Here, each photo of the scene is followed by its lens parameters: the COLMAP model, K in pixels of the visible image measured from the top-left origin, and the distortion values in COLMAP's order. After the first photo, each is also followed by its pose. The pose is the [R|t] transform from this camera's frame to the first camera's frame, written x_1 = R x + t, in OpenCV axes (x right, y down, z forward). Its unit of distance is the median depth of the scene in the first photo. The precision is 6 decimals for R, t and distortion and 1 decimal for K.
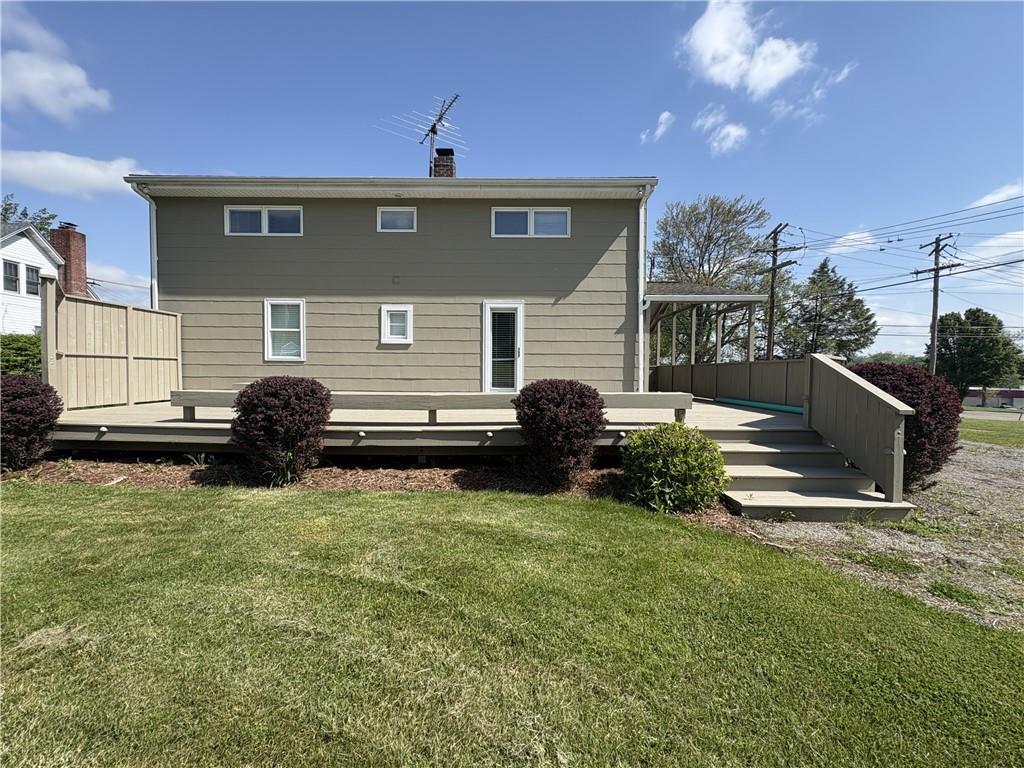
lens RADIAL K [[414.2, 0, 510.5], [0, 414.2, 383.6], [0, 0, 1]] dist [0.001155, -0.000010]
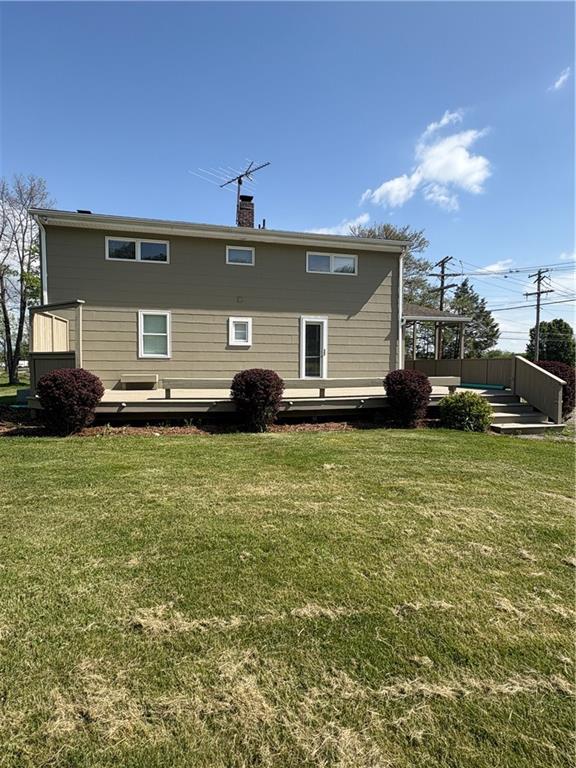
lens RADIAL K [[383.6, 0, 287.6], [0, 383.6, 383.2], [0, 0, 1]] dist [0.002066, 0.002506]
pose [[0.971807, -0.013753, 0.235375, -0.424553], [0.009797, 0.999791, 0.017968, 0.007865], [-0.235573, -0.015155, 0.971739, -0.286211]]
